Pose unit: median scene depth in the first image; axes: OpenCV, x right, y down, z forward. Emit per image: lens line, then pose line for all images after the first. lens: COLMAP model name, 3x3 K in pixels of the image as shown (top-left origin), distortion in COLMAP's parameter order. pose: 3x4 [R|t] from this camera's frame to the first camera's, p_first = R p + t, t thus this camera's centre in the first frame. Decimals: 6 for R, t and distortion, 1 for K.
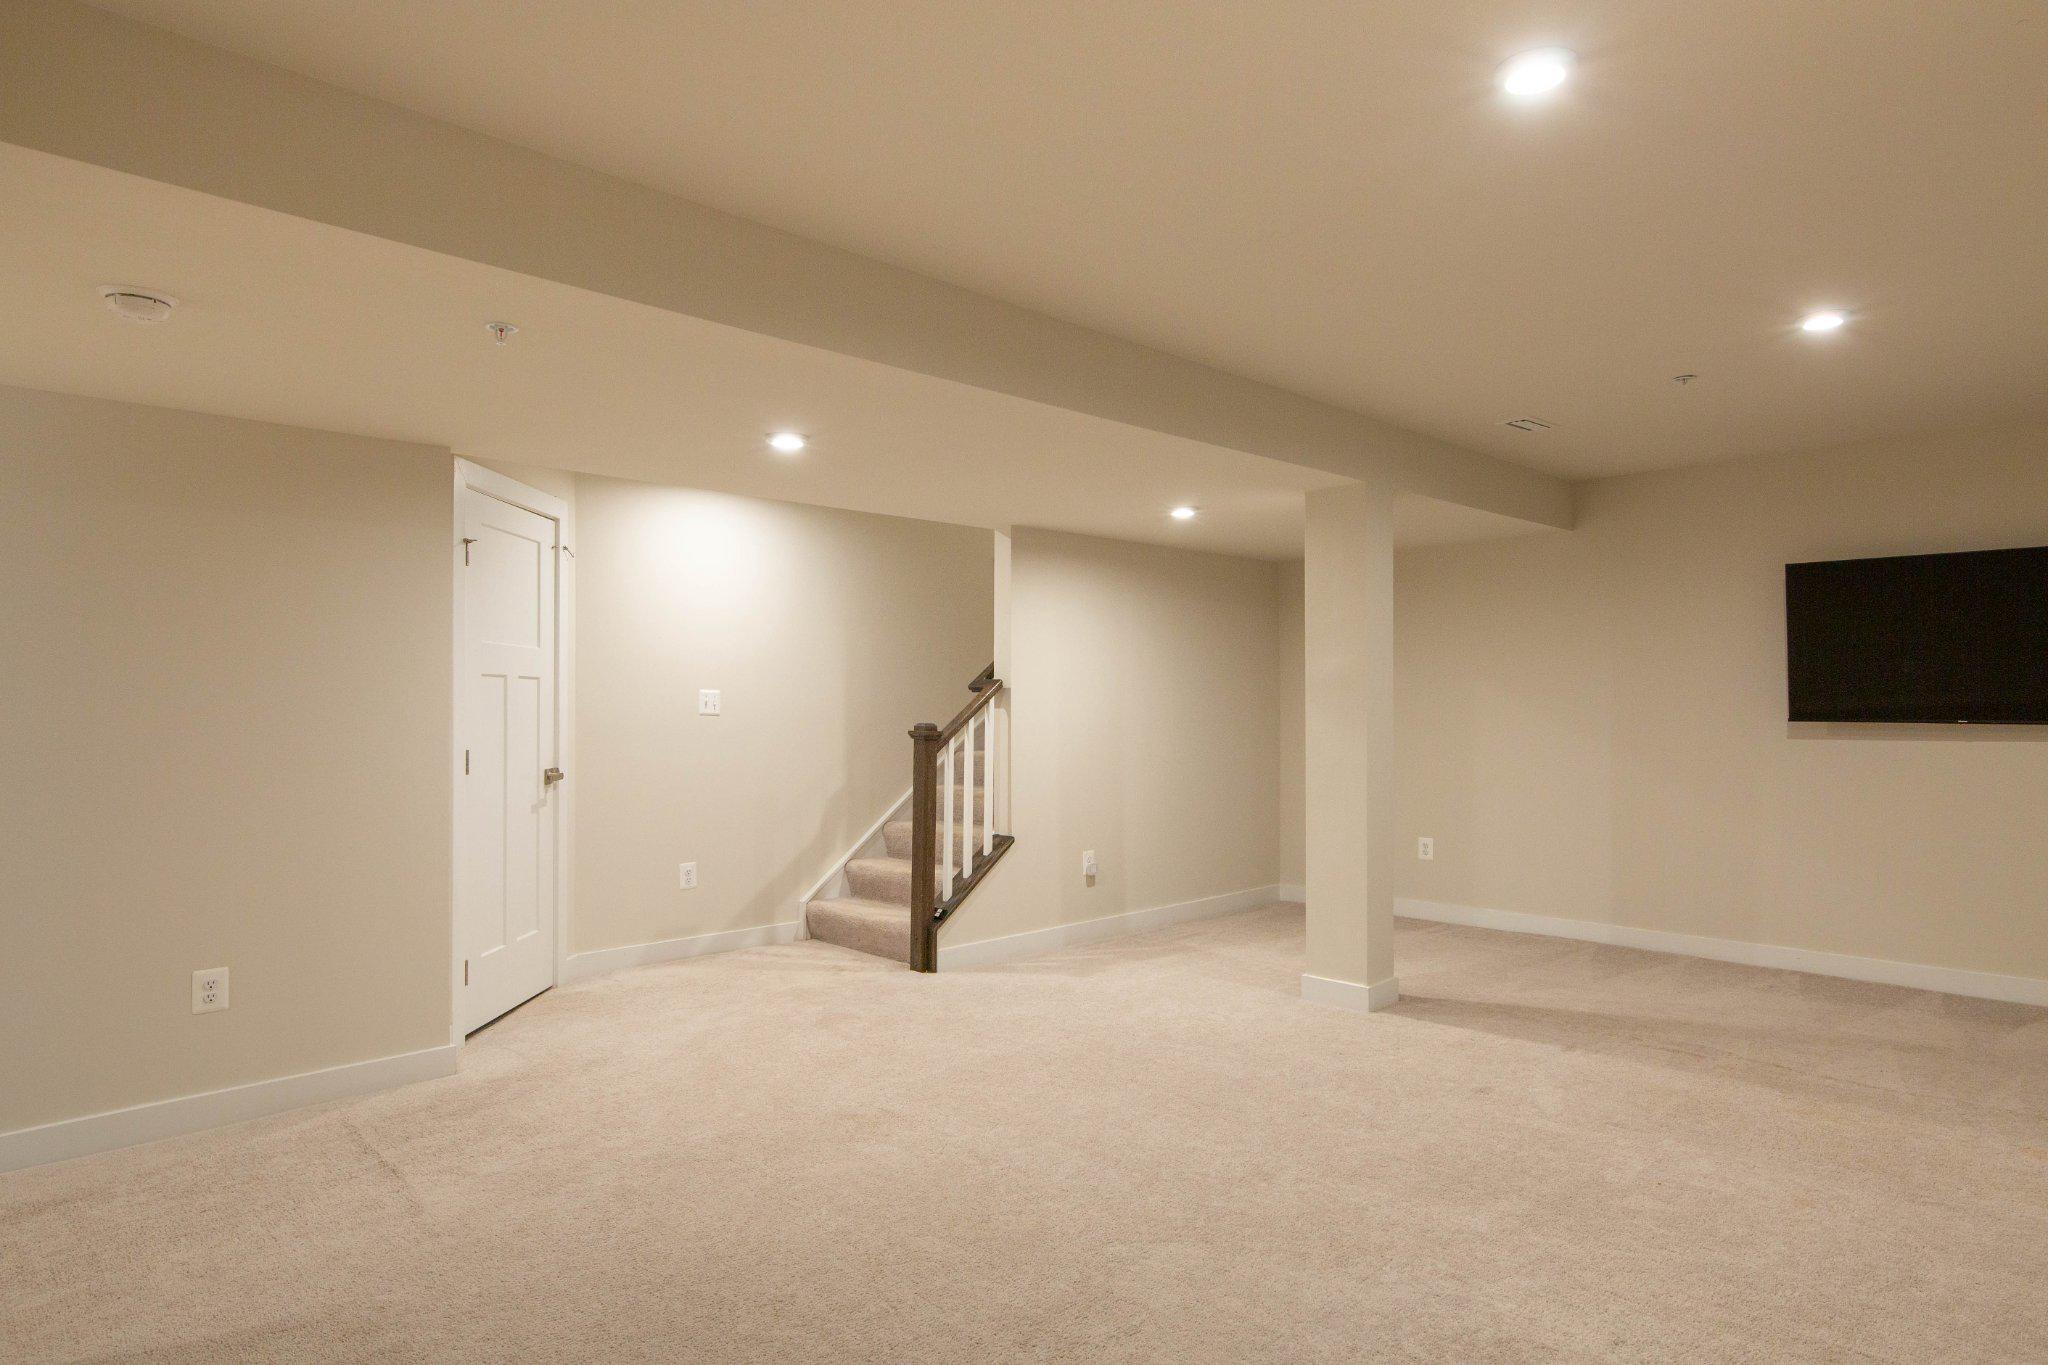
lens RADIAL K [[1117.2, 0, 1024.0], [0, 1117.2, 682.5], [0, 0, 1]] dist [0.009473, 0.000432]
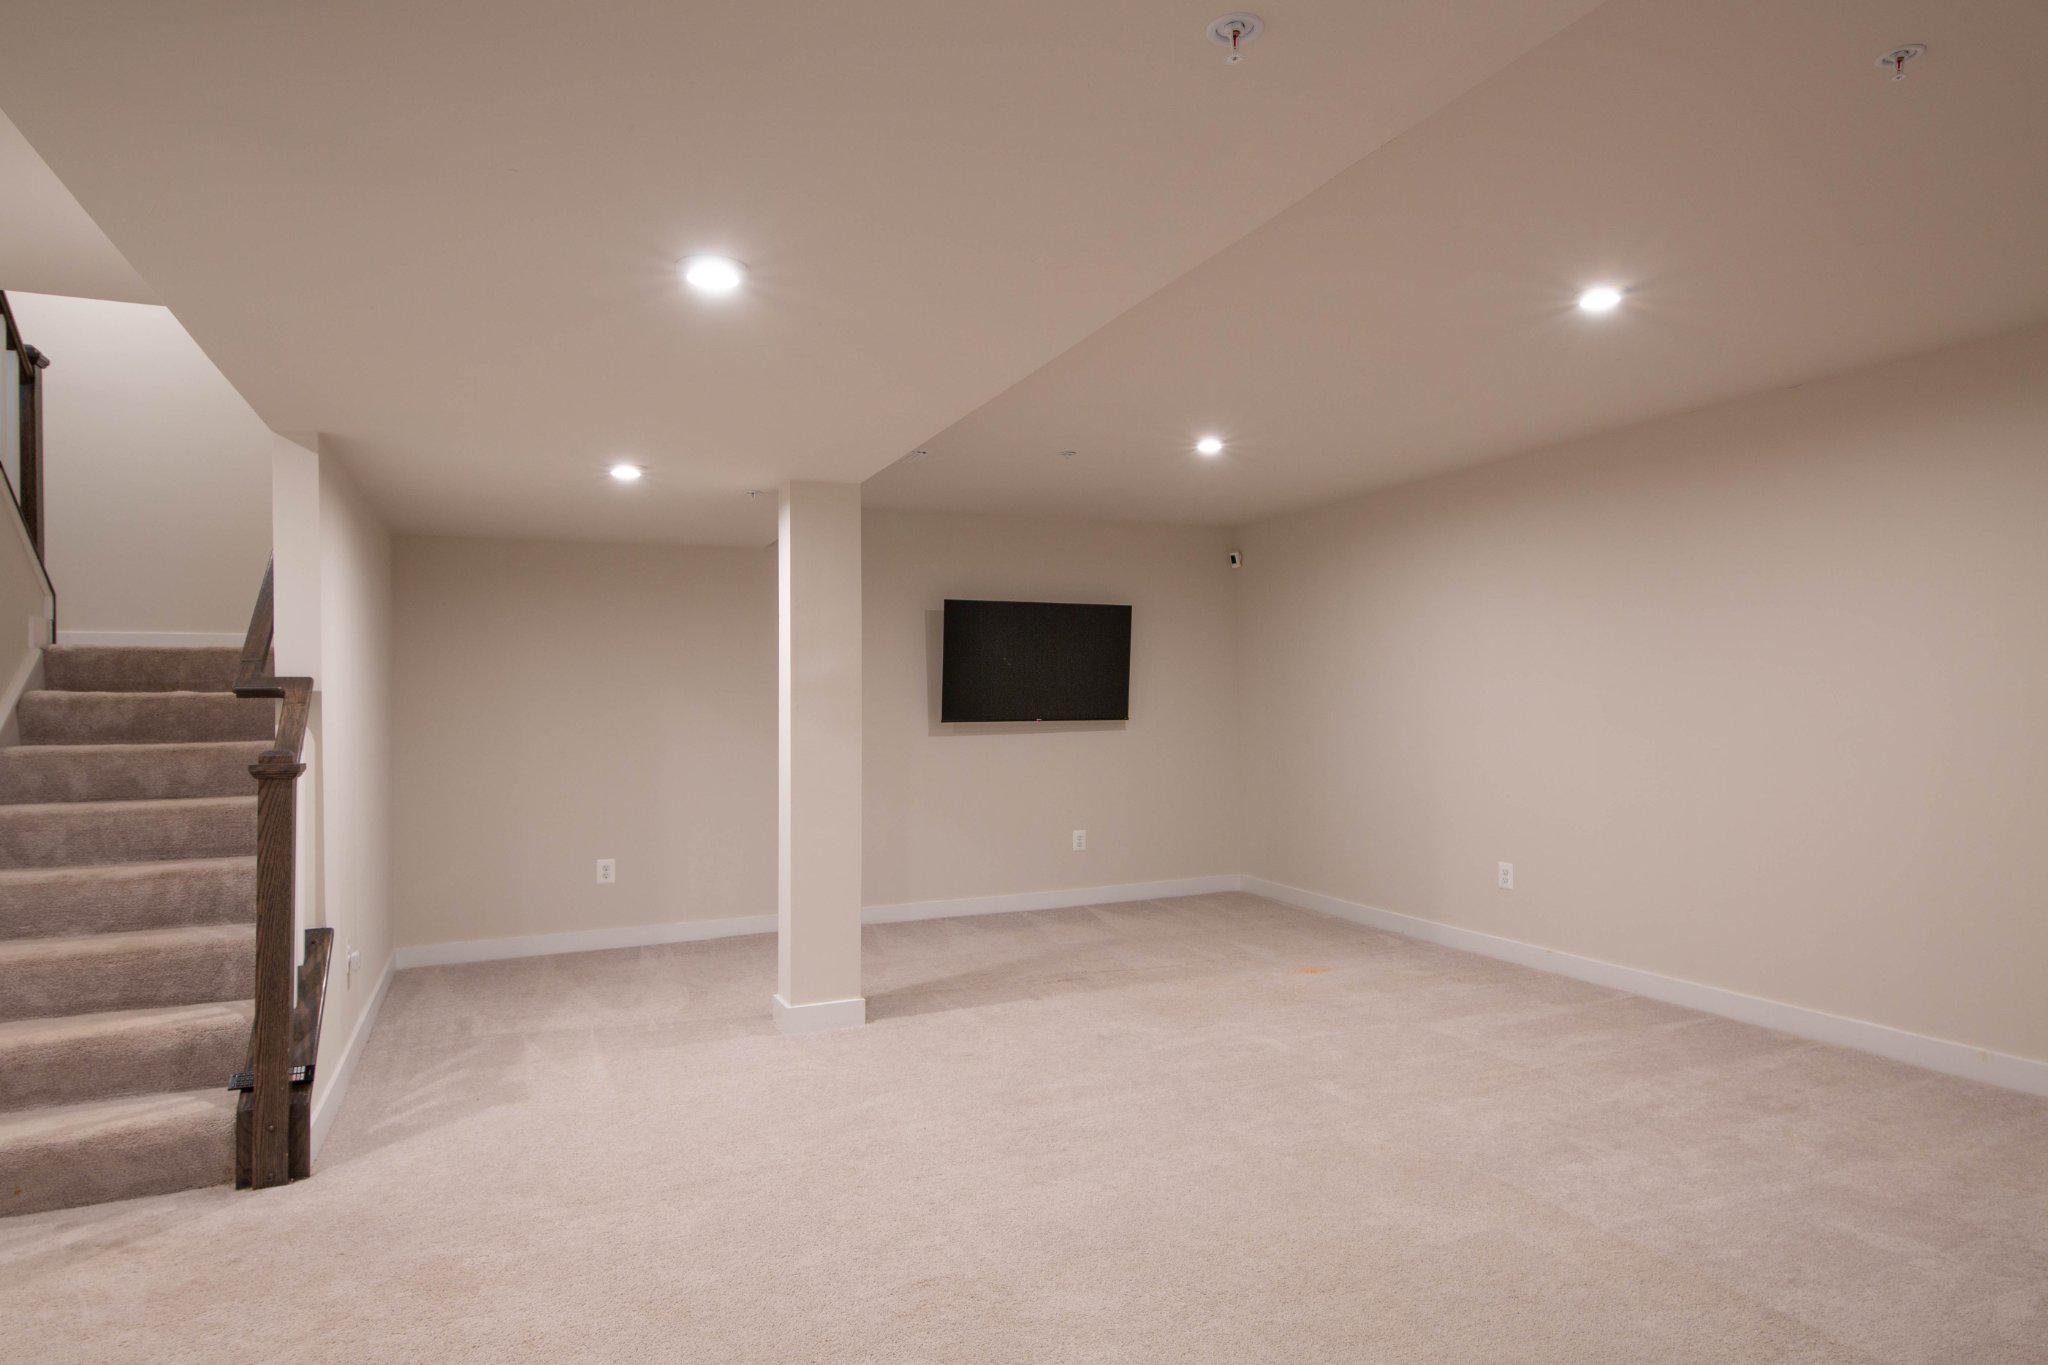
lens RADIAL K [[1151.4, 0, 1023.9], [0, 1151.4, 704.1], [0, 0, 1]] dist [0.002963, 0.000135]
pose [[0.375124, -0.004619, 0.926963, -0.577671], [-0.008601, 0.999927, 0.008464, 0.002344], [-0.926935, -0.011148, 0.375057, 0.489854]]
